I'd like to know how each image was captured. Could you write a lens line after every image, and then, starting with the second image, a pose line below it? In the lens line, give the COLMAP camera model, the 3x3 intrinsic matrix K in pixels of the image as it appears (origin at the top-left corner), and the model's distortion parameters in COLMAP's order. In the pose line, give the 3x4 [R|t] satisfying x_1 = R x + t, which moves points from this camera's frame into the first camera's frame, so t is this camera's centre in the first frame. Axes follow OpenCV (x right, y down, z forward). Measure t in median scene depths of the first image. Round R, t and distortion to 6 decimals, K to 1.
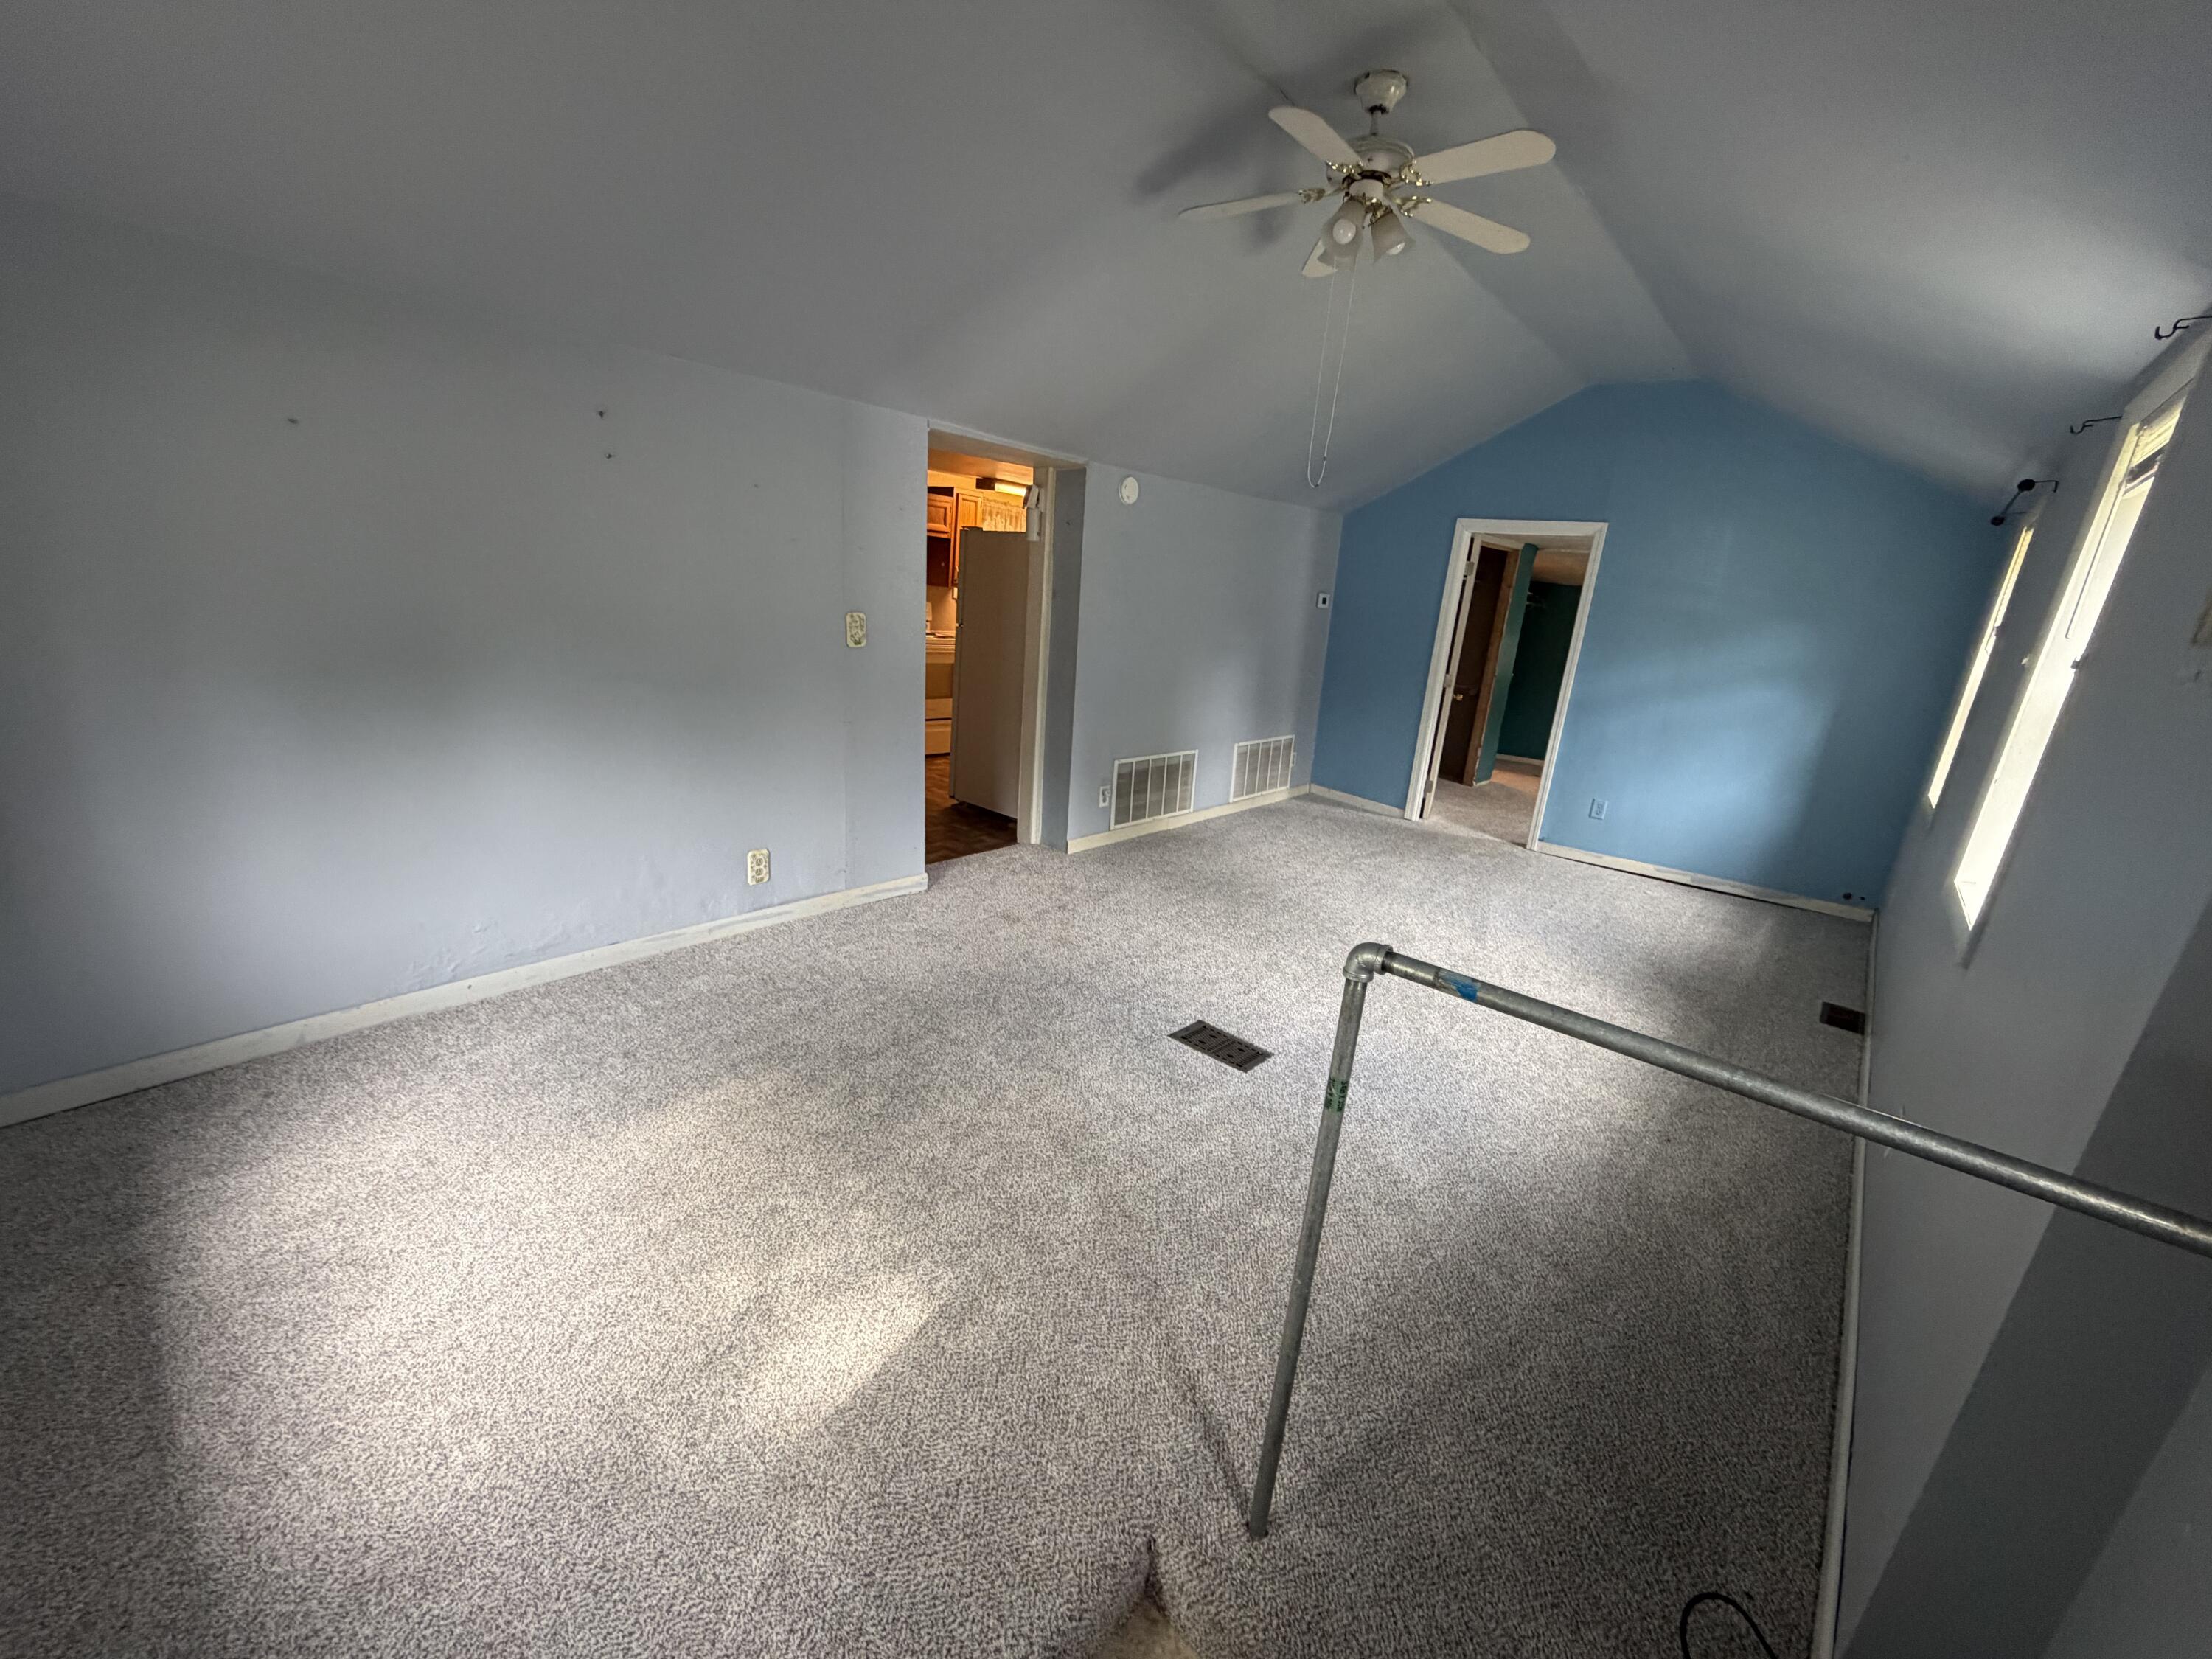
lens RADIAL K [[883.0, 0, 1102.7], [0, 883.0, 830.3], [0, 0, 1]] dist [-0.001589, 0.000101]
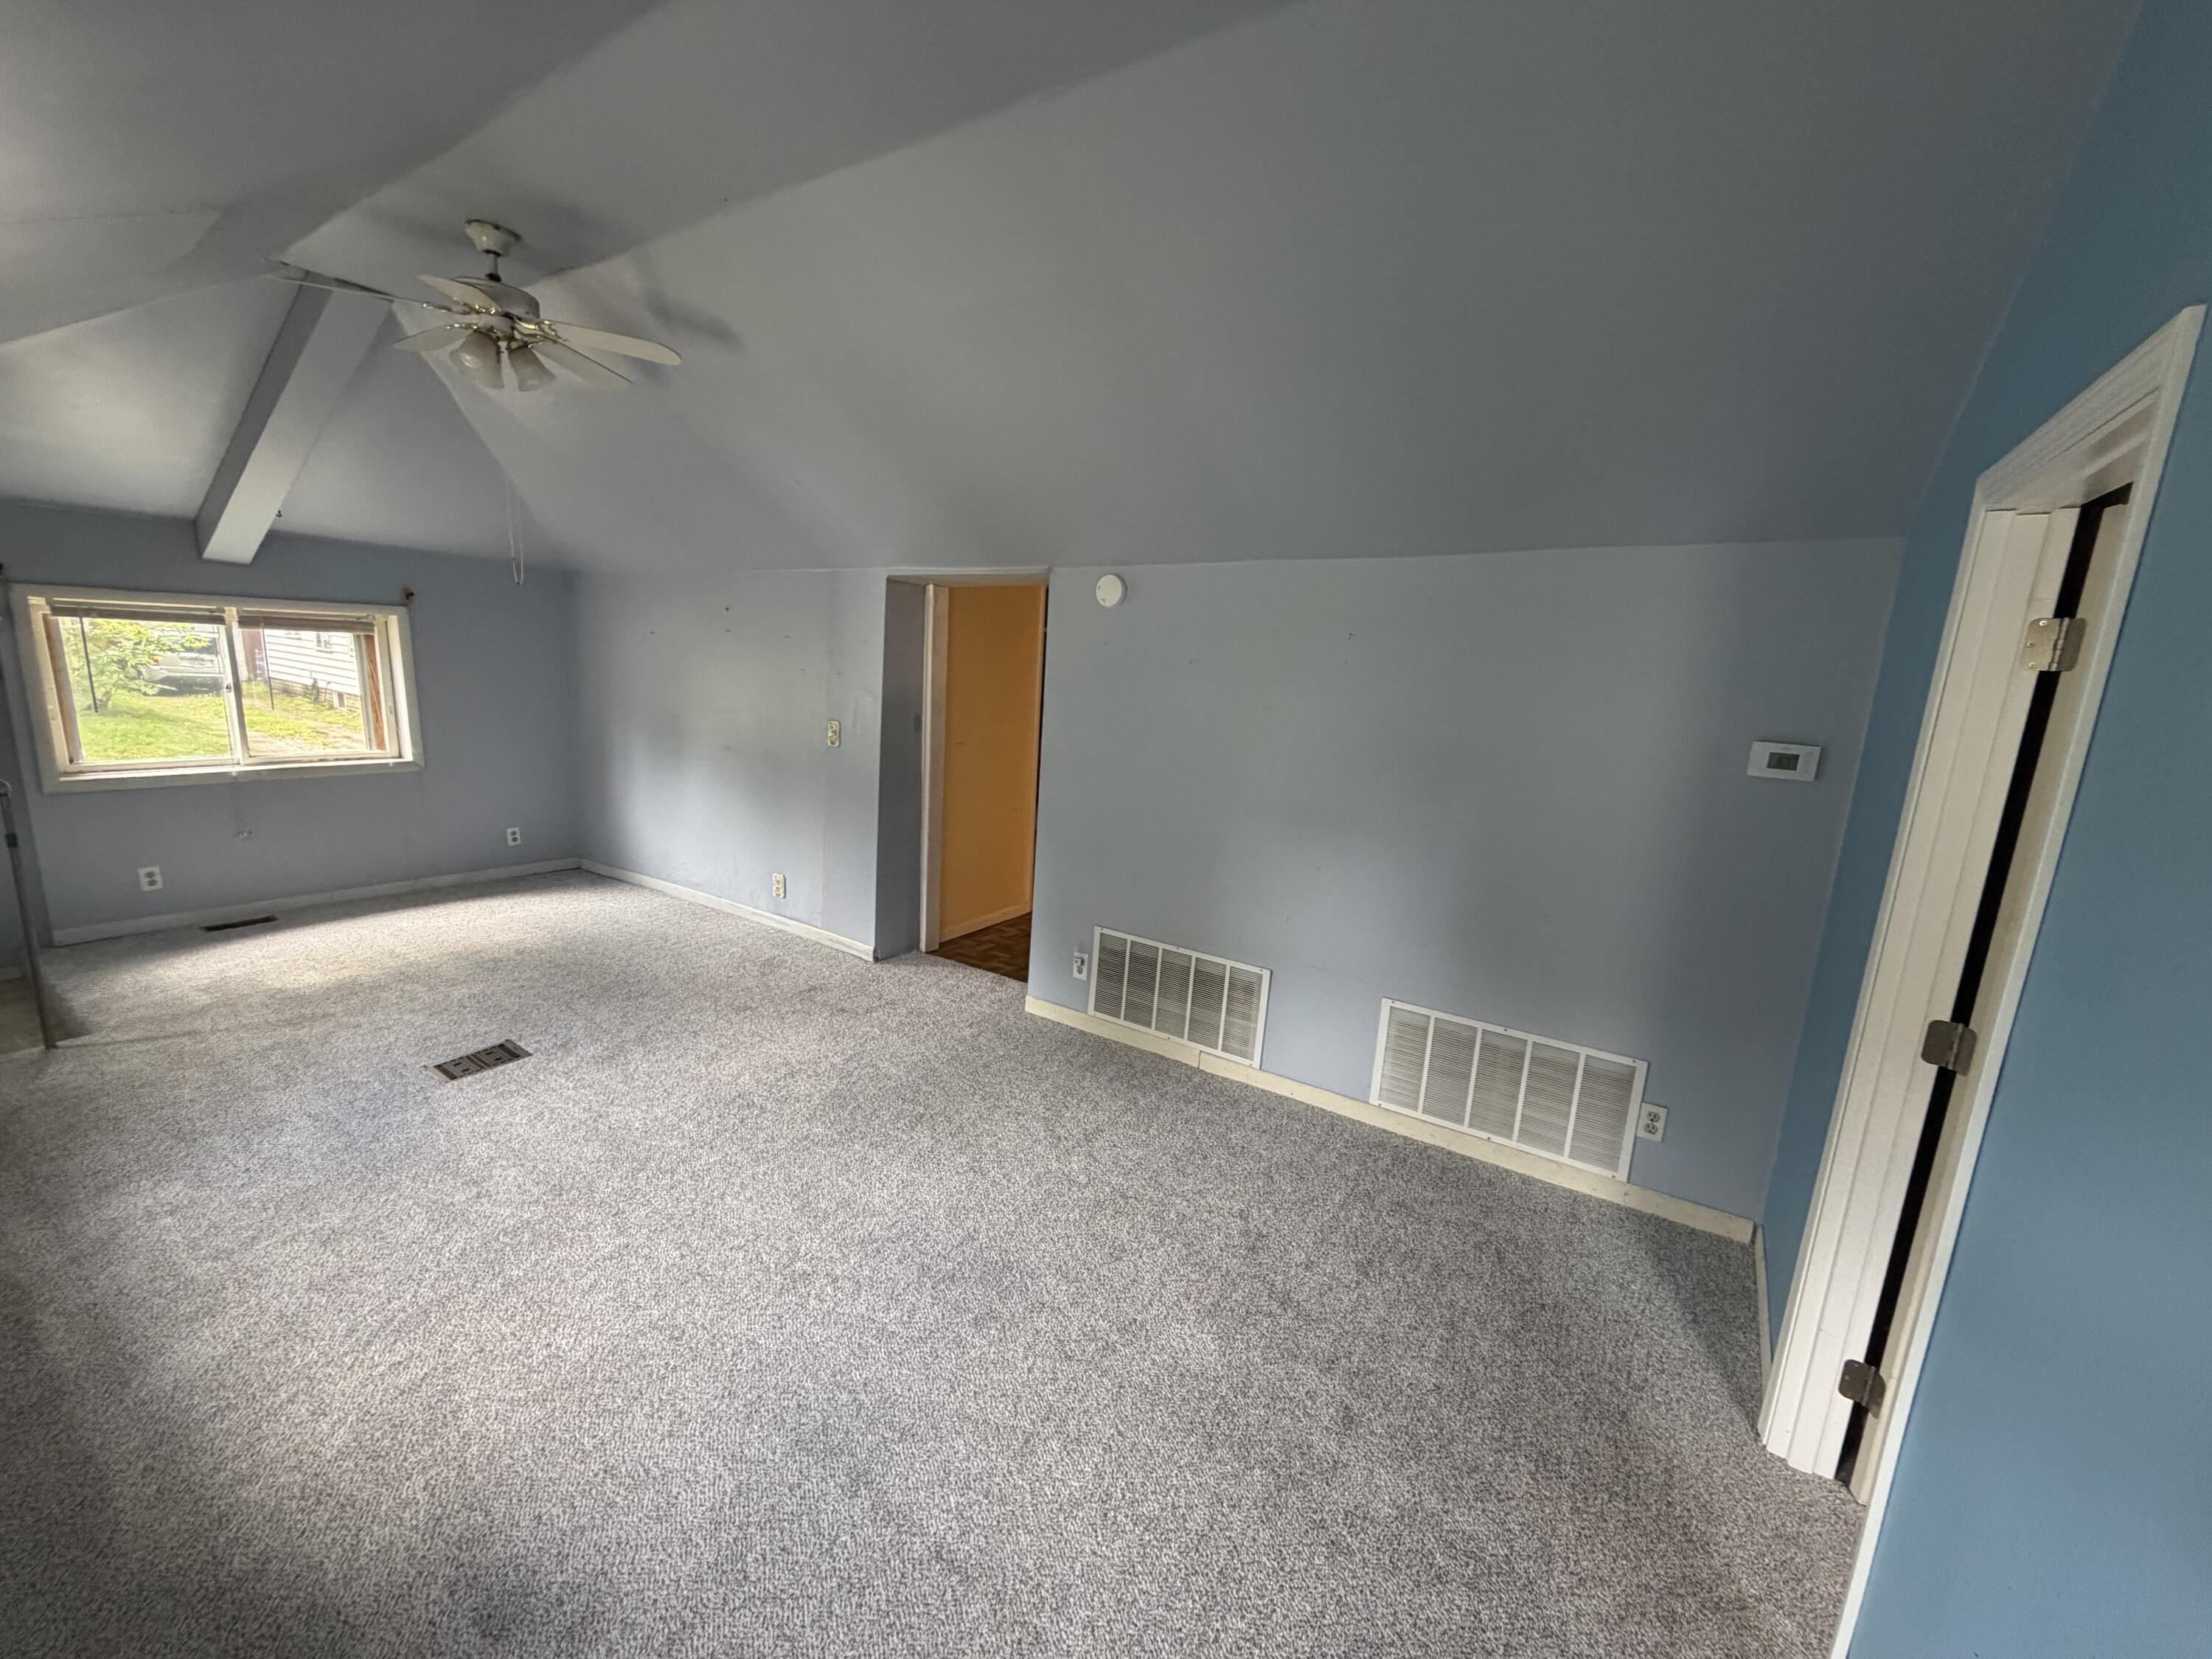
lens RADIAL K [[883.0, 0, 1102.7], [0, 883.0, 830.3], [0, 0, 1]] dist [-0.001589, 0.000101]
pose [[0.132695, 0.113854, -0.984596, 0.715151], [-0.305931, 0.949581, 0.068575, -0.198810], [0.942761, 0.292119, 0.160836, 0.794310]]
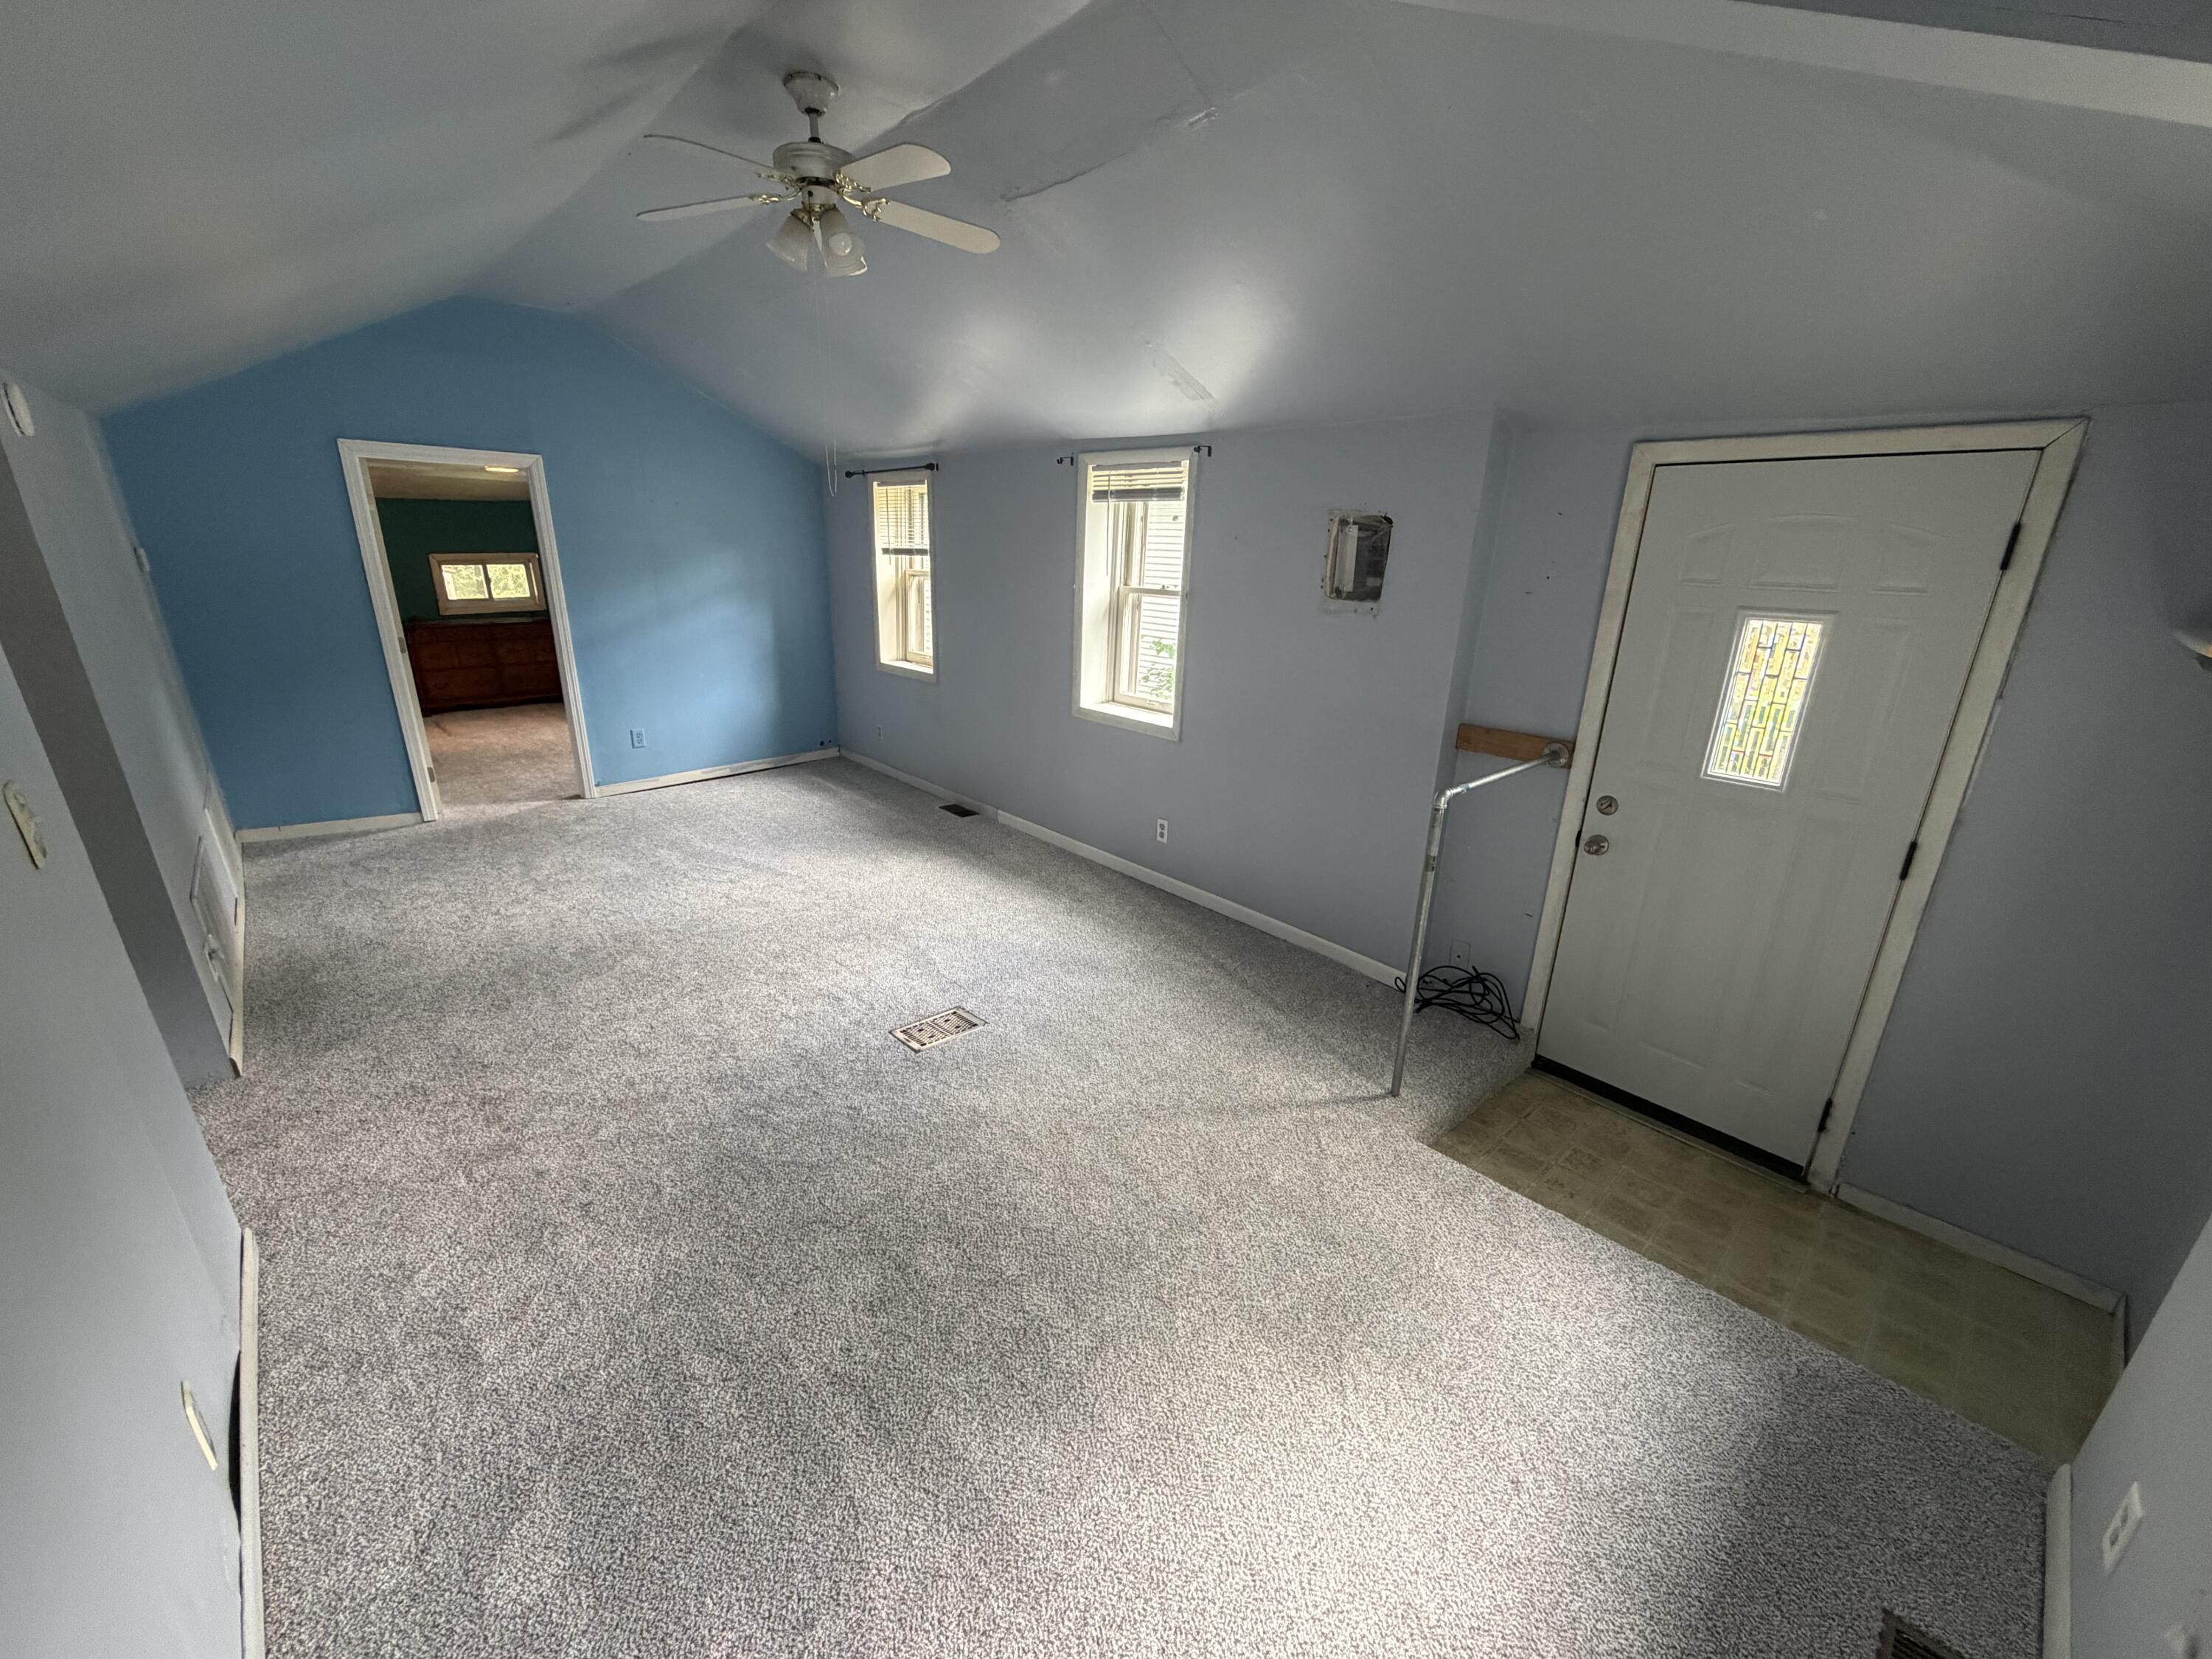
lens RADIAL K [[883.0, 0, 1102.7], [0, 883.0, 830.3], [0, 0, 1]] dist [-0.001589, 0.000101]
pose [[0.112278, -0.385001, 0.916061, -0.397130], [0.246168, 0.903930, 0.349731, -0.162984], [-0.962702, 0.186237, 0.196267, 0.294078]]
